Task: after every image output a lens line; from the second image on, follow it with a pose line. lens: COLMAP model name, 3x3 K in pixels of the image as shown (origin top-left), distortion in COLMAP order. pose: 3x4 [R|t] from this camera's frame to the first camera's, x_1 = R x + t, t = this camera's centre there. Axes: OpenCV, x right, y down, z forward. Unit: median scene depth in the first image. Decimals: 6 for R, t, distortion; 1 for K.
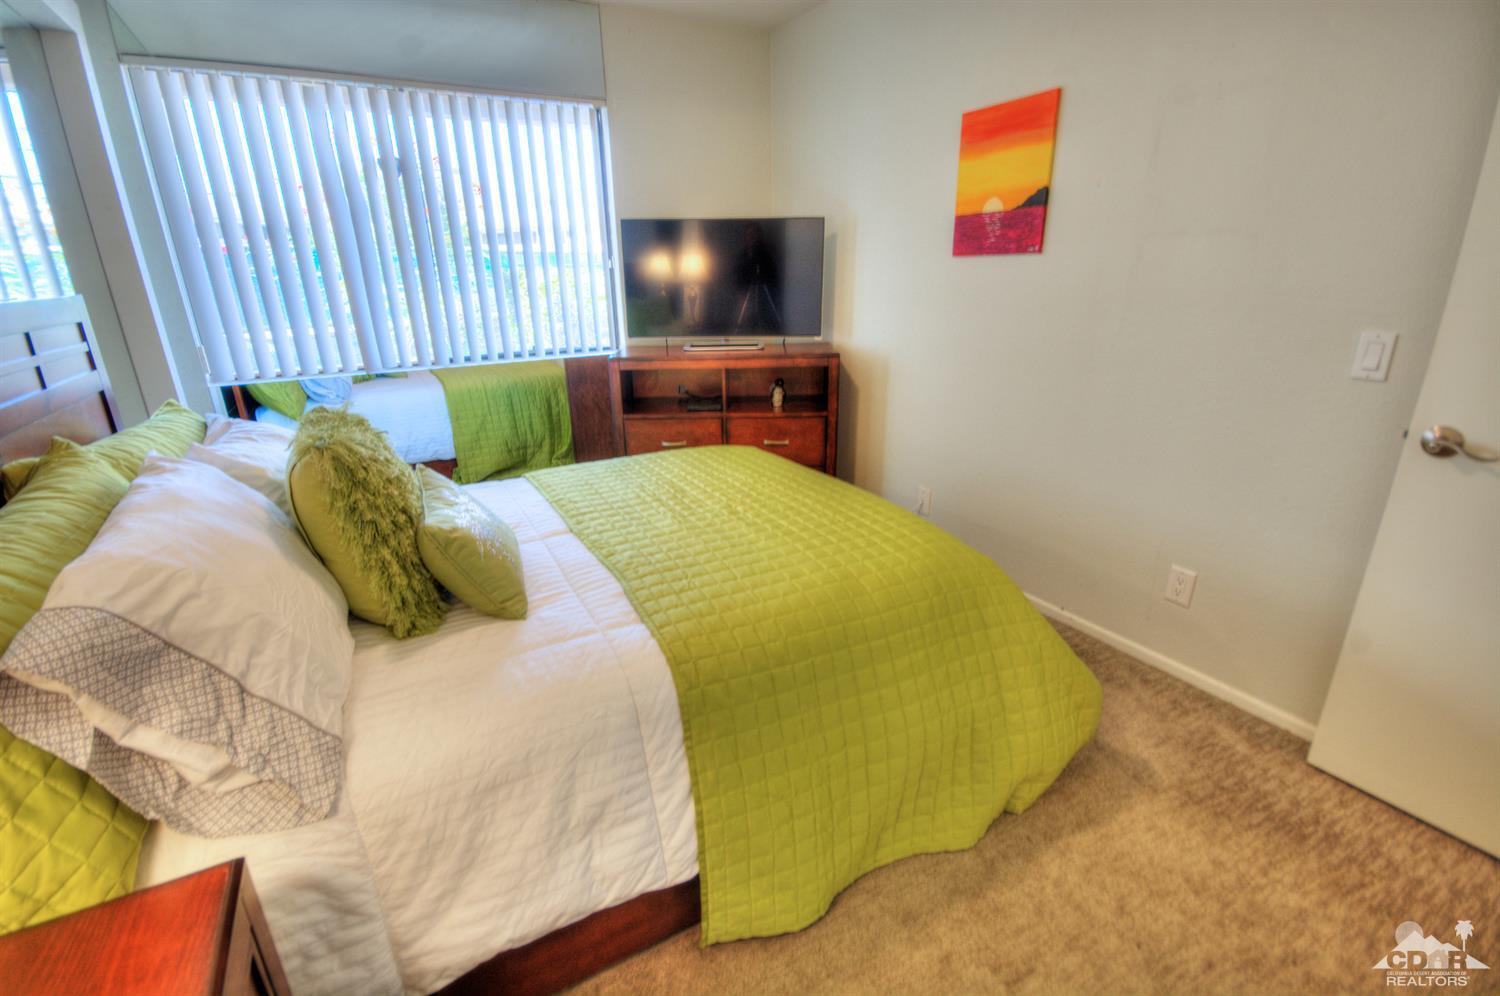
lens RADIAL K [[650.4, 0, 739.4], [0, 650.4, 502.9], [0, 0, 1]] dist [-0.002774, -0.000201]
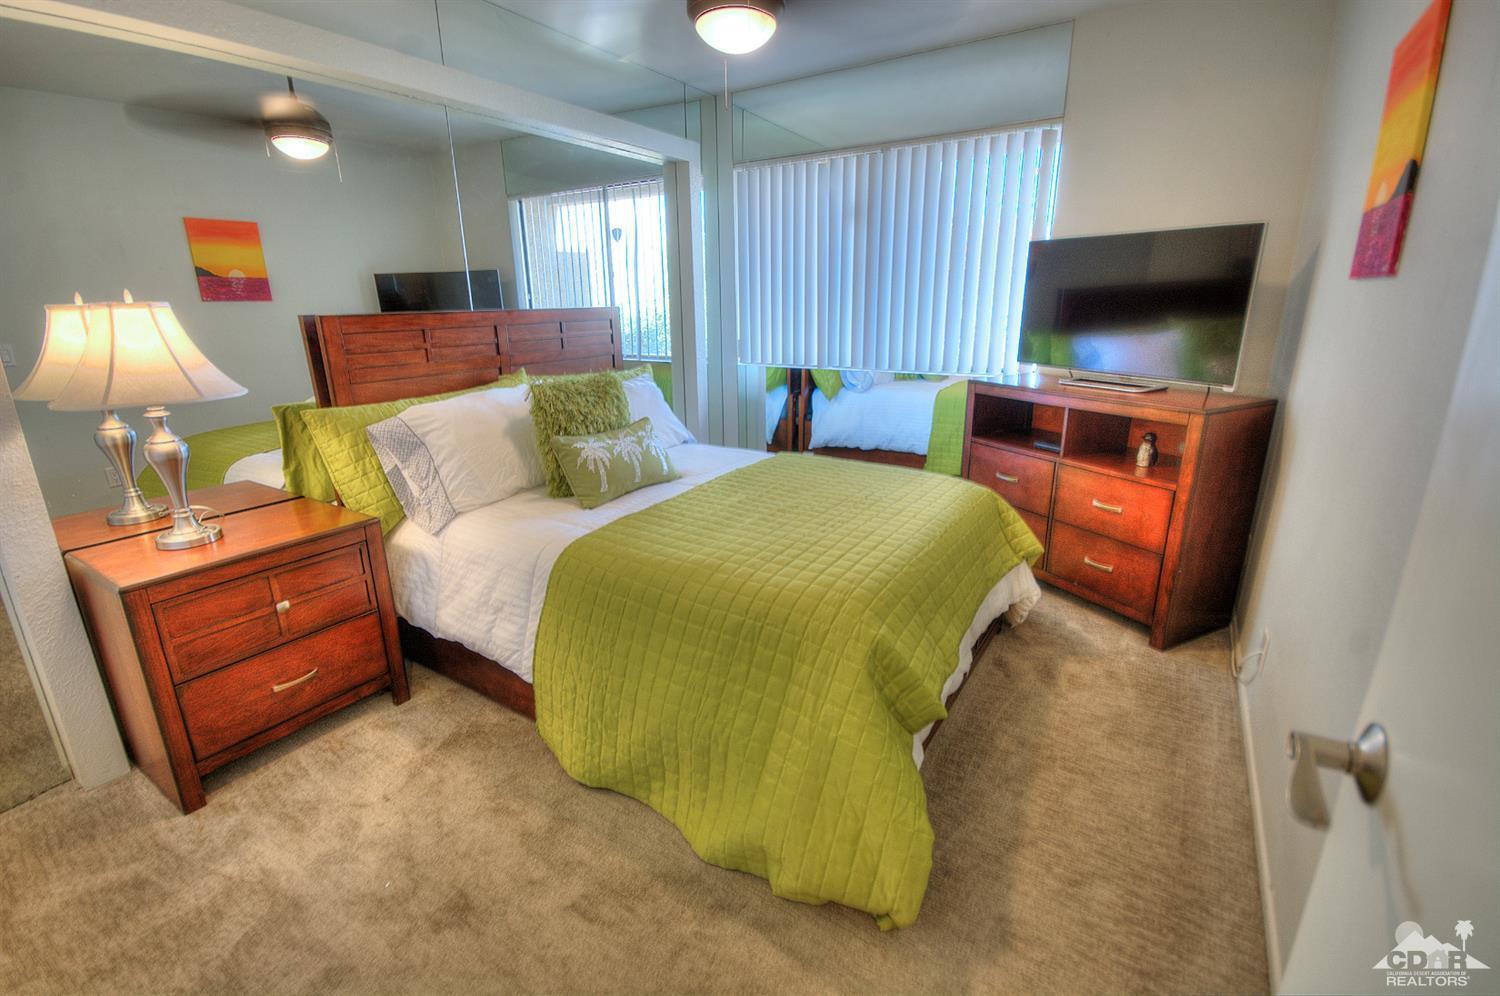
lens RADIAL K [[662.0, 0, 743.6], [0, 662.0, 496.1], [0, 0, 1]] dist [-0.000696, -0.000250]
pose [[0.476332, 0.267107, -0.837712, 0.876760], [-0.293942, 0.946300, 0.134592, -0.137636], [0.828677, 0.182128, 0.529267, 0.317227]]
